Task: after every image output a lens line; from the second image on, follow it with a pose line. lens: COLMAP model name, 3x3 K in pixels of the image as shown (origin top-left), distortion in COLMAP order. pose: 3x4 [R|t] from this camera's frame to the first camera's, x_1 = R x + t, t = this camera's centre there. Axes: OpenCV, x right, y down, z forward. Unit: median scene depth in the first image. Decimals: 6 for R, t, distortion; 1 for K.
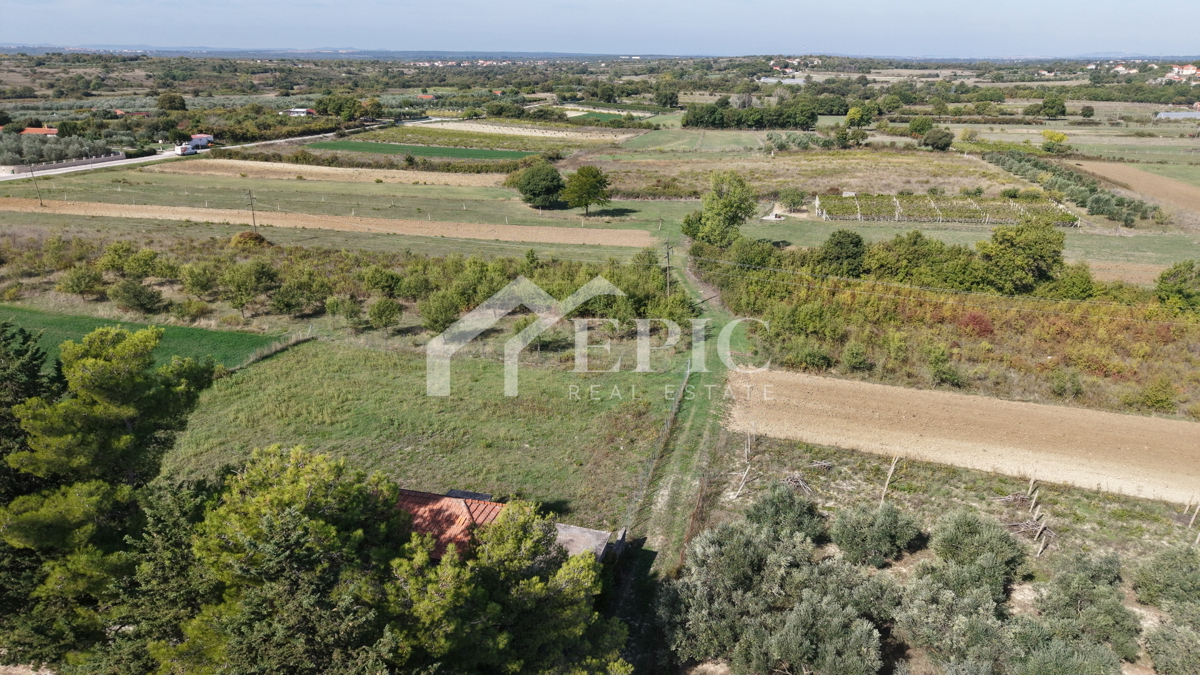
lens RADIAL K [[794.0, 0, 597.1], [0, 794.0, 357.4], [0, 0, 1]] dist [0.059959, -0.080214]
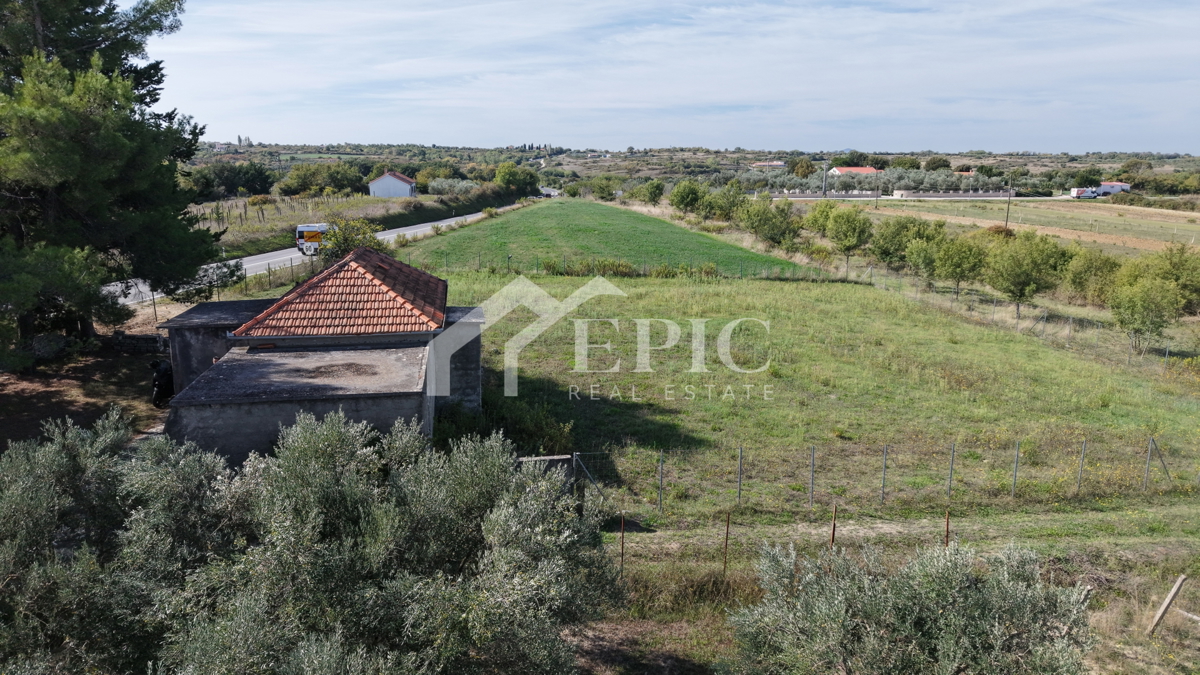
lens RADIAL K [[794.0, 0, 597.1], [0, 794.0, 357.4], [0, 0, 1]] dist [0.059959, -0.080214]
pose [[0.429950, 0.213124, -0.877338, 0.075636], [-0.322307, 0.943942, 0.071354, 0.024702], [0.843363, 0.252093, 0.474539, 0.152324]]
